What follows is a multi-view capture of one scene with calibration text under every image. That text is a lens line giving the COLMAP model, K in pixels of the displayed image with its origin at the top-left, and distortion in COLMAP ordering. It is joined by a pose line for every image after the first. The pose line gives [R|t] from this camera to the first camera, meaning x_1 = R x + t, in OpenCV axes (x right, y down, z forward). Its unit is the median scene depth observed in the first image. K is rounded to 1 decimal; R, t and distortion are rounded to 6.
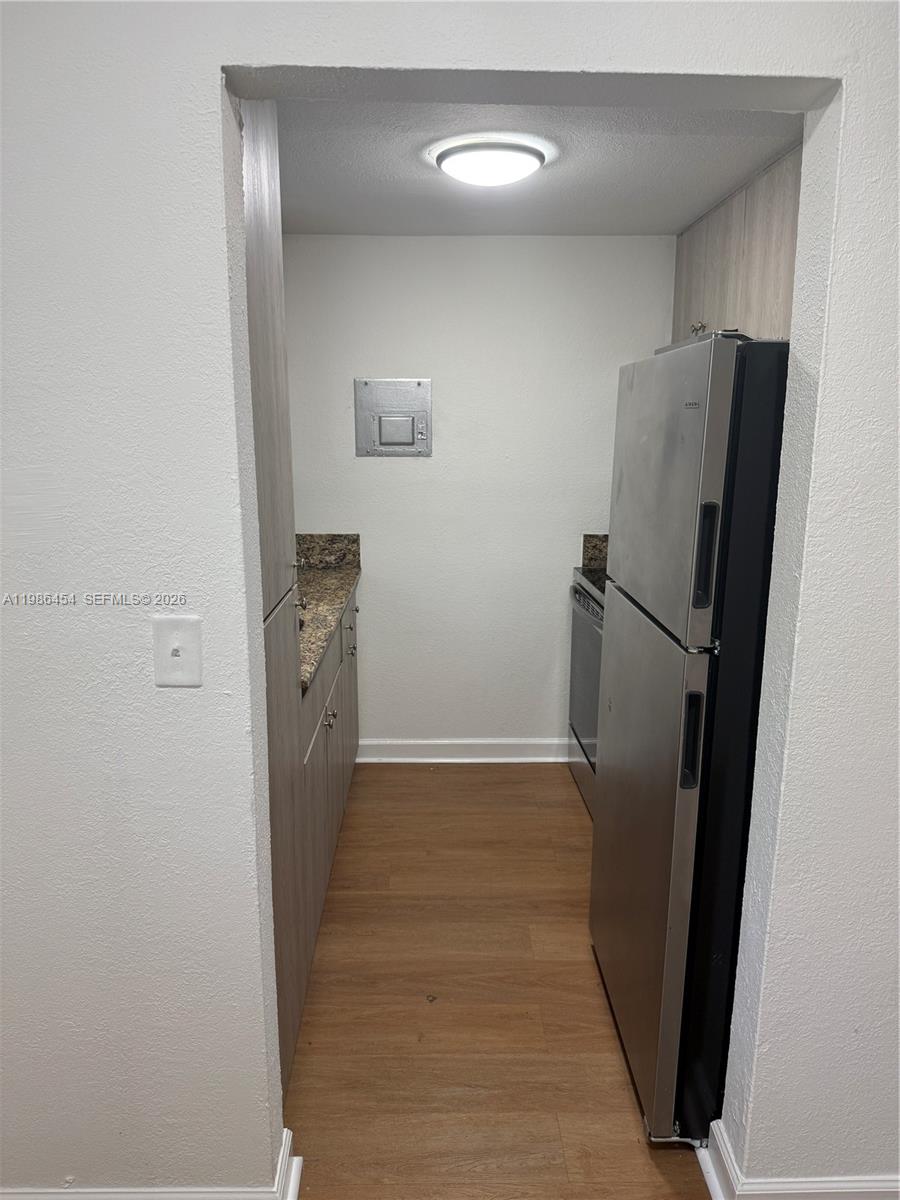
lens RADIAL K [[842.6, 0, 449.4], [0, 842.6, 616.2], [0, 0, 1]] dist [0.079872, -0.097373]
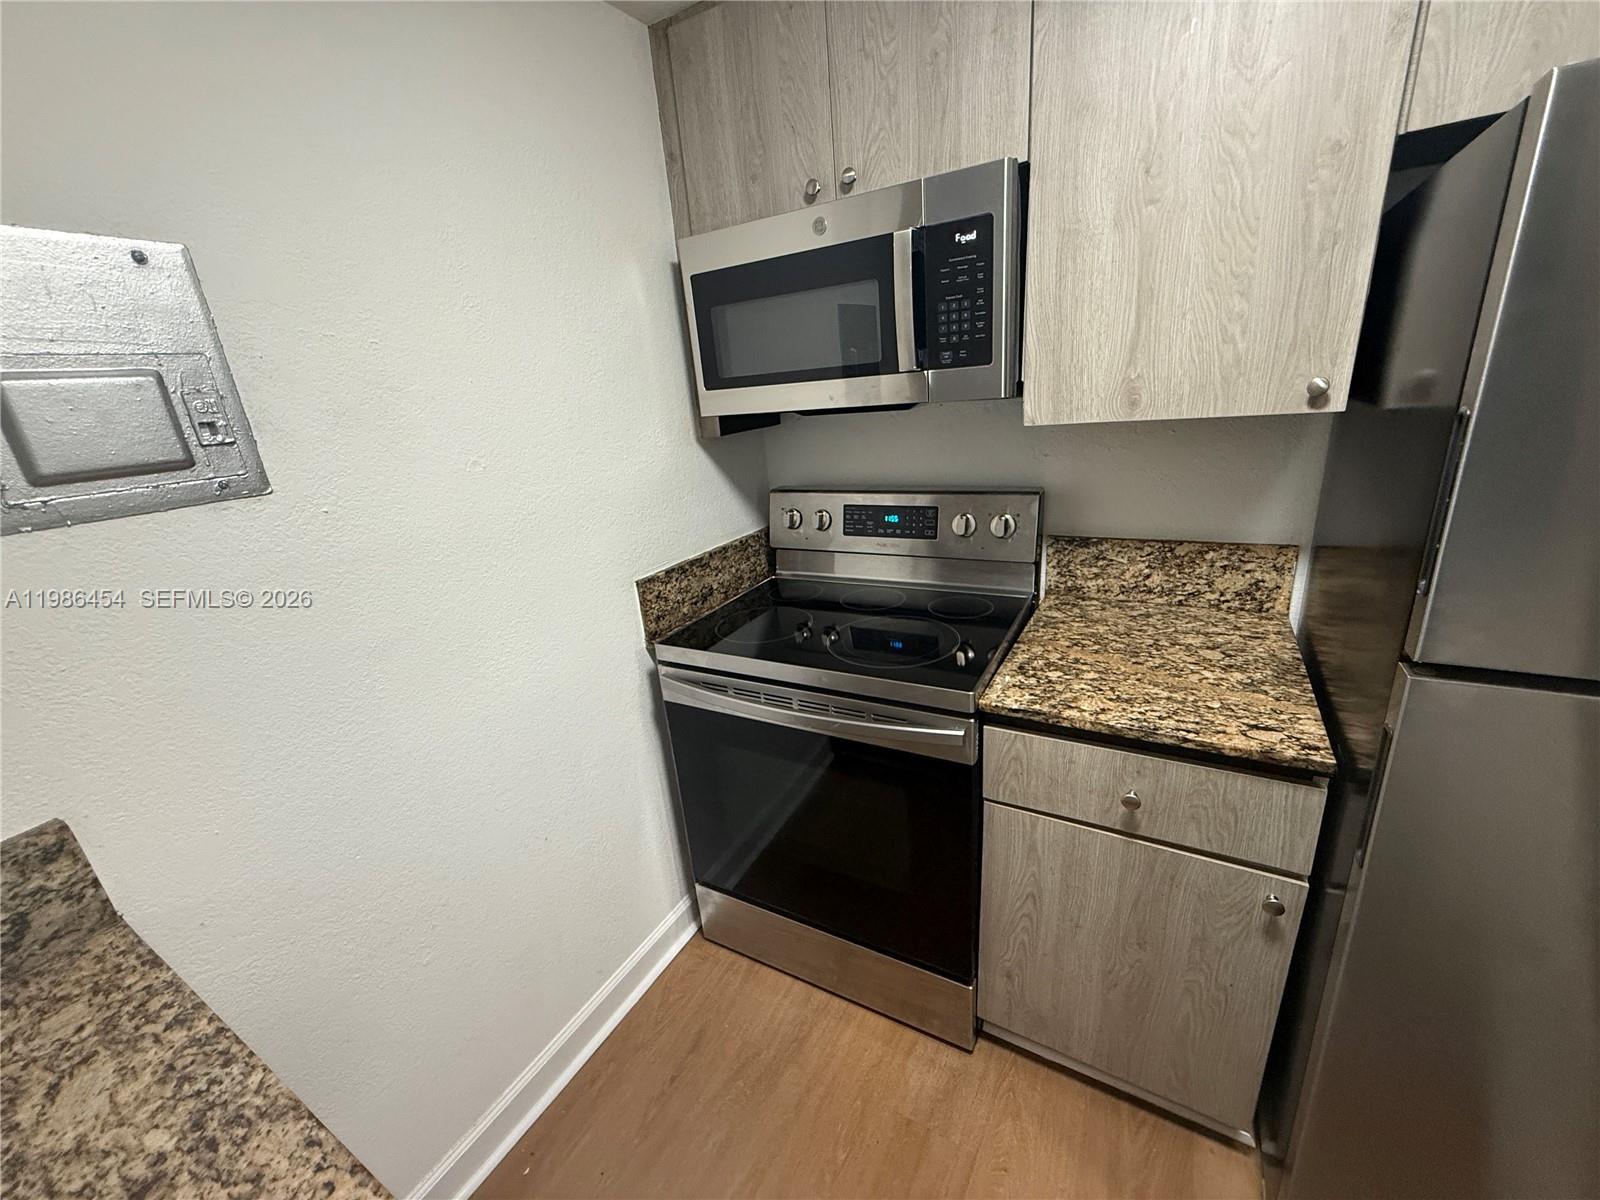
lens RADIAL K [[639.0, 0, 800.8], [0, 639.0, 602.8], [0, 0, 1]] dist [-0.001046, 0.000100]
pose [[0.515704, -0.318410, 0.795402, -0.128712], [0.274685, 0.940816, 0.198527, -0.142145], [-0.811540, 0.116104, 0.572645, 0.696281]]
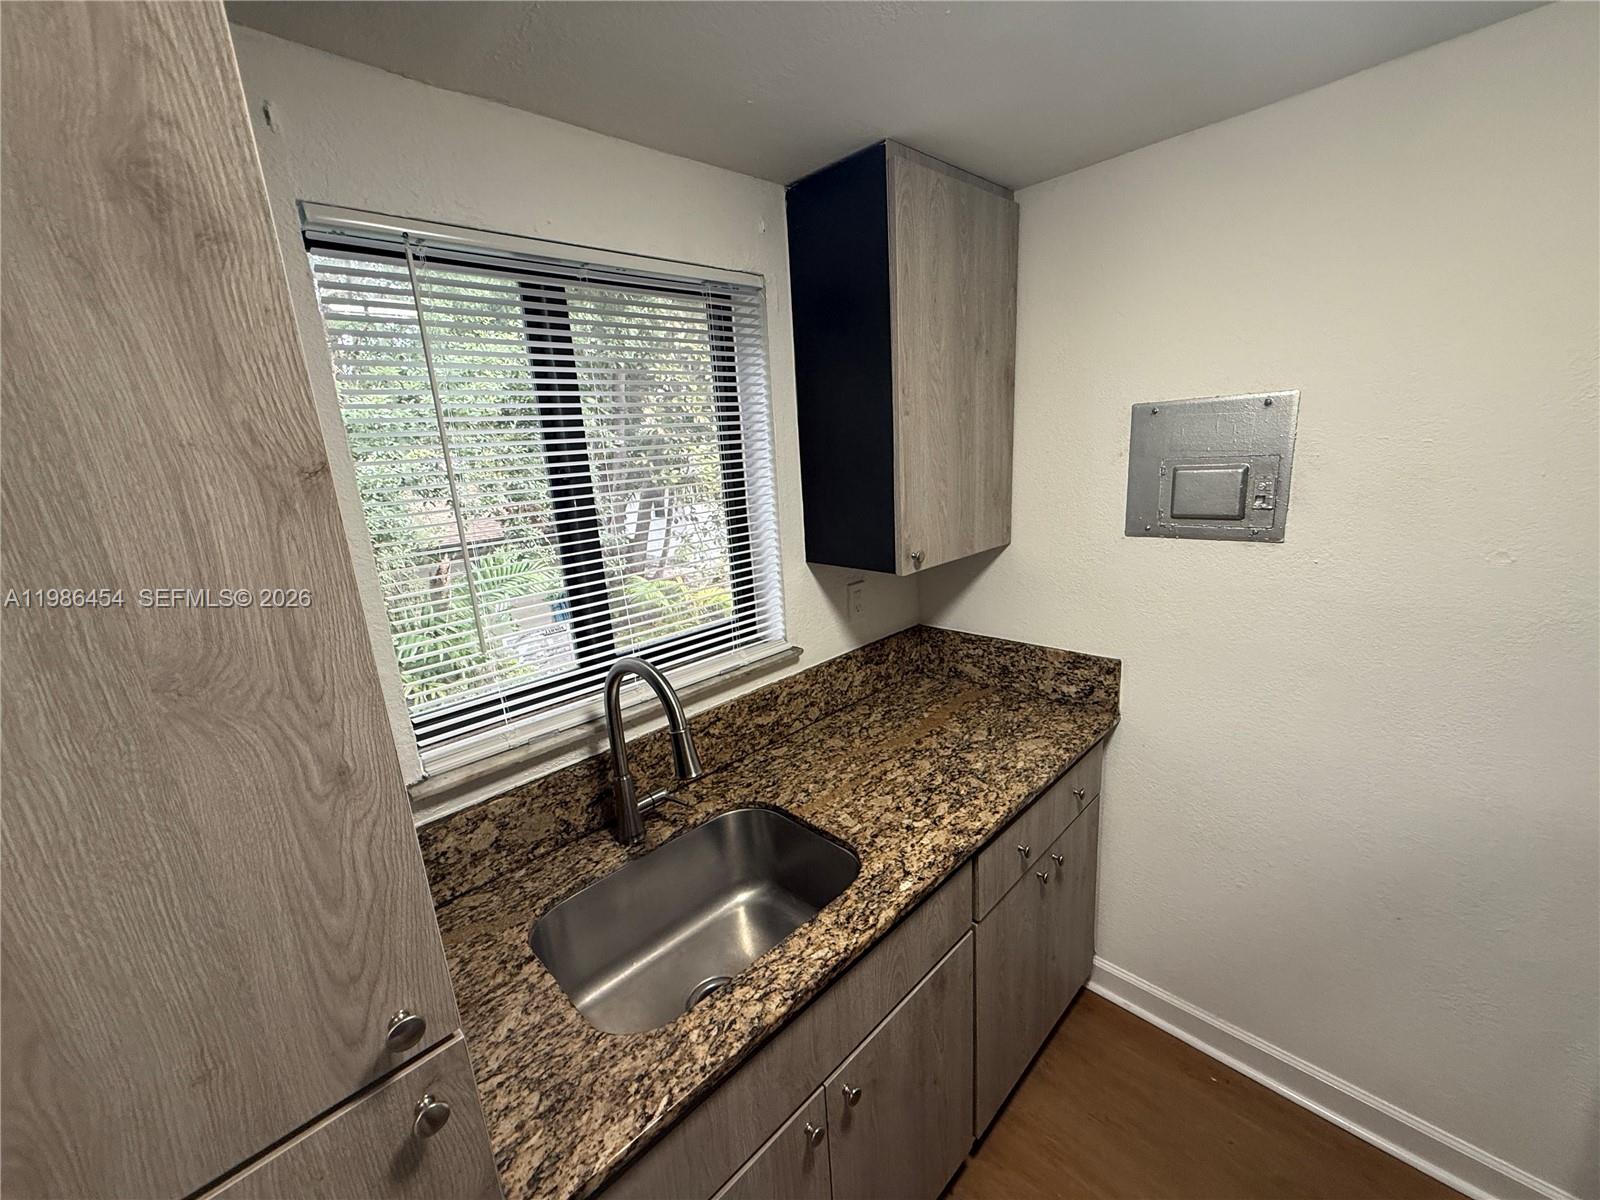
lens RADIAL K [[639.0, 0, 800.8], [0, 639.0, 602.8], [0, 0, 1]] dist [-0.001046, 0.000100]
pose [[0.682438, 0.127719, -0.719699, 0.062724], [-0.097206, 0.991728, 0.083820, -0.158645], [0.724451, 0.012757, 0.689208, 0.530455]]
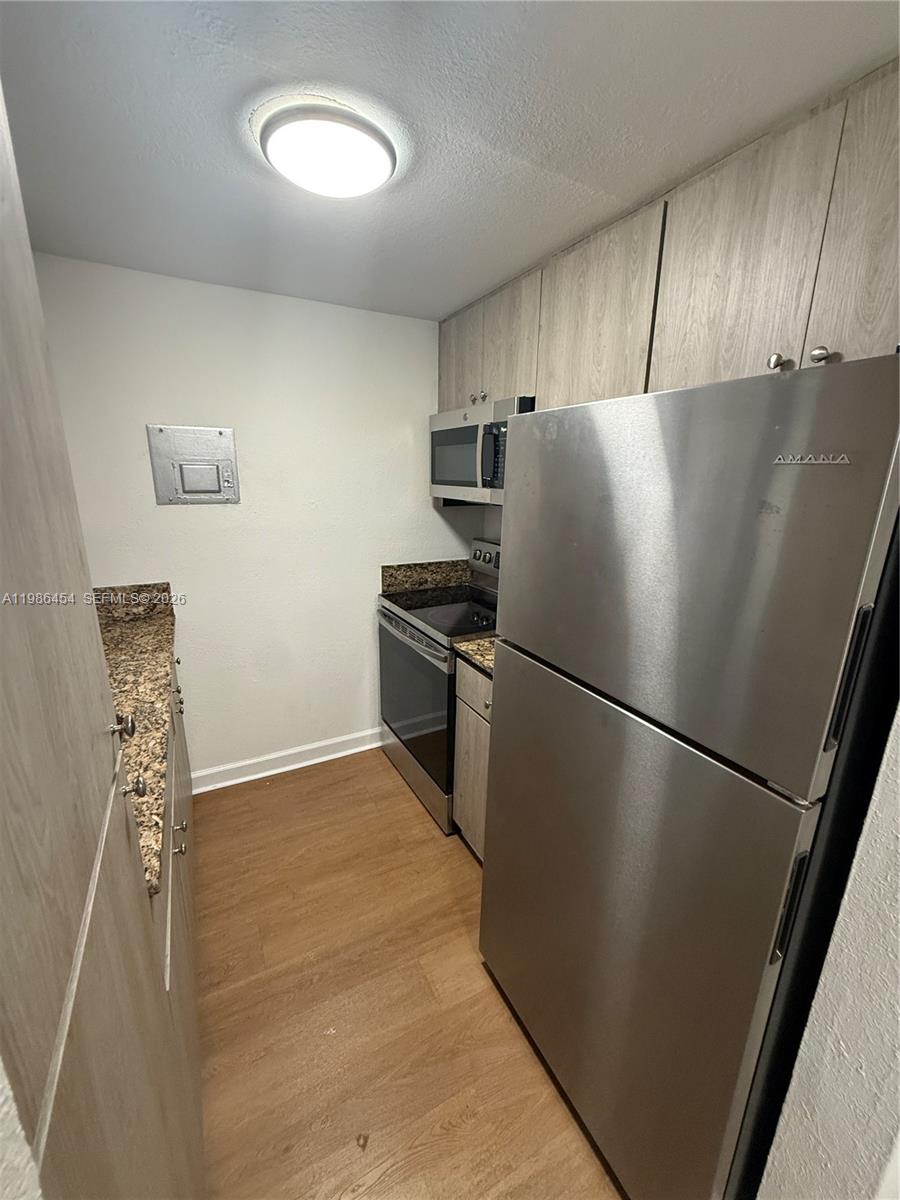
lens RADIAL K [[479.3, 0, 450.1], [0, 479.3, 602.2], [0, 0, 1]] dist [-0.001046, 0.000100]
pose [[0.890373, -0.106620, 0.442571, -0.065860], [0.087991, 0.994160, 0.062482, -0.082091], [-0.446648, -0.016690, 0.894554, 0.351552]]
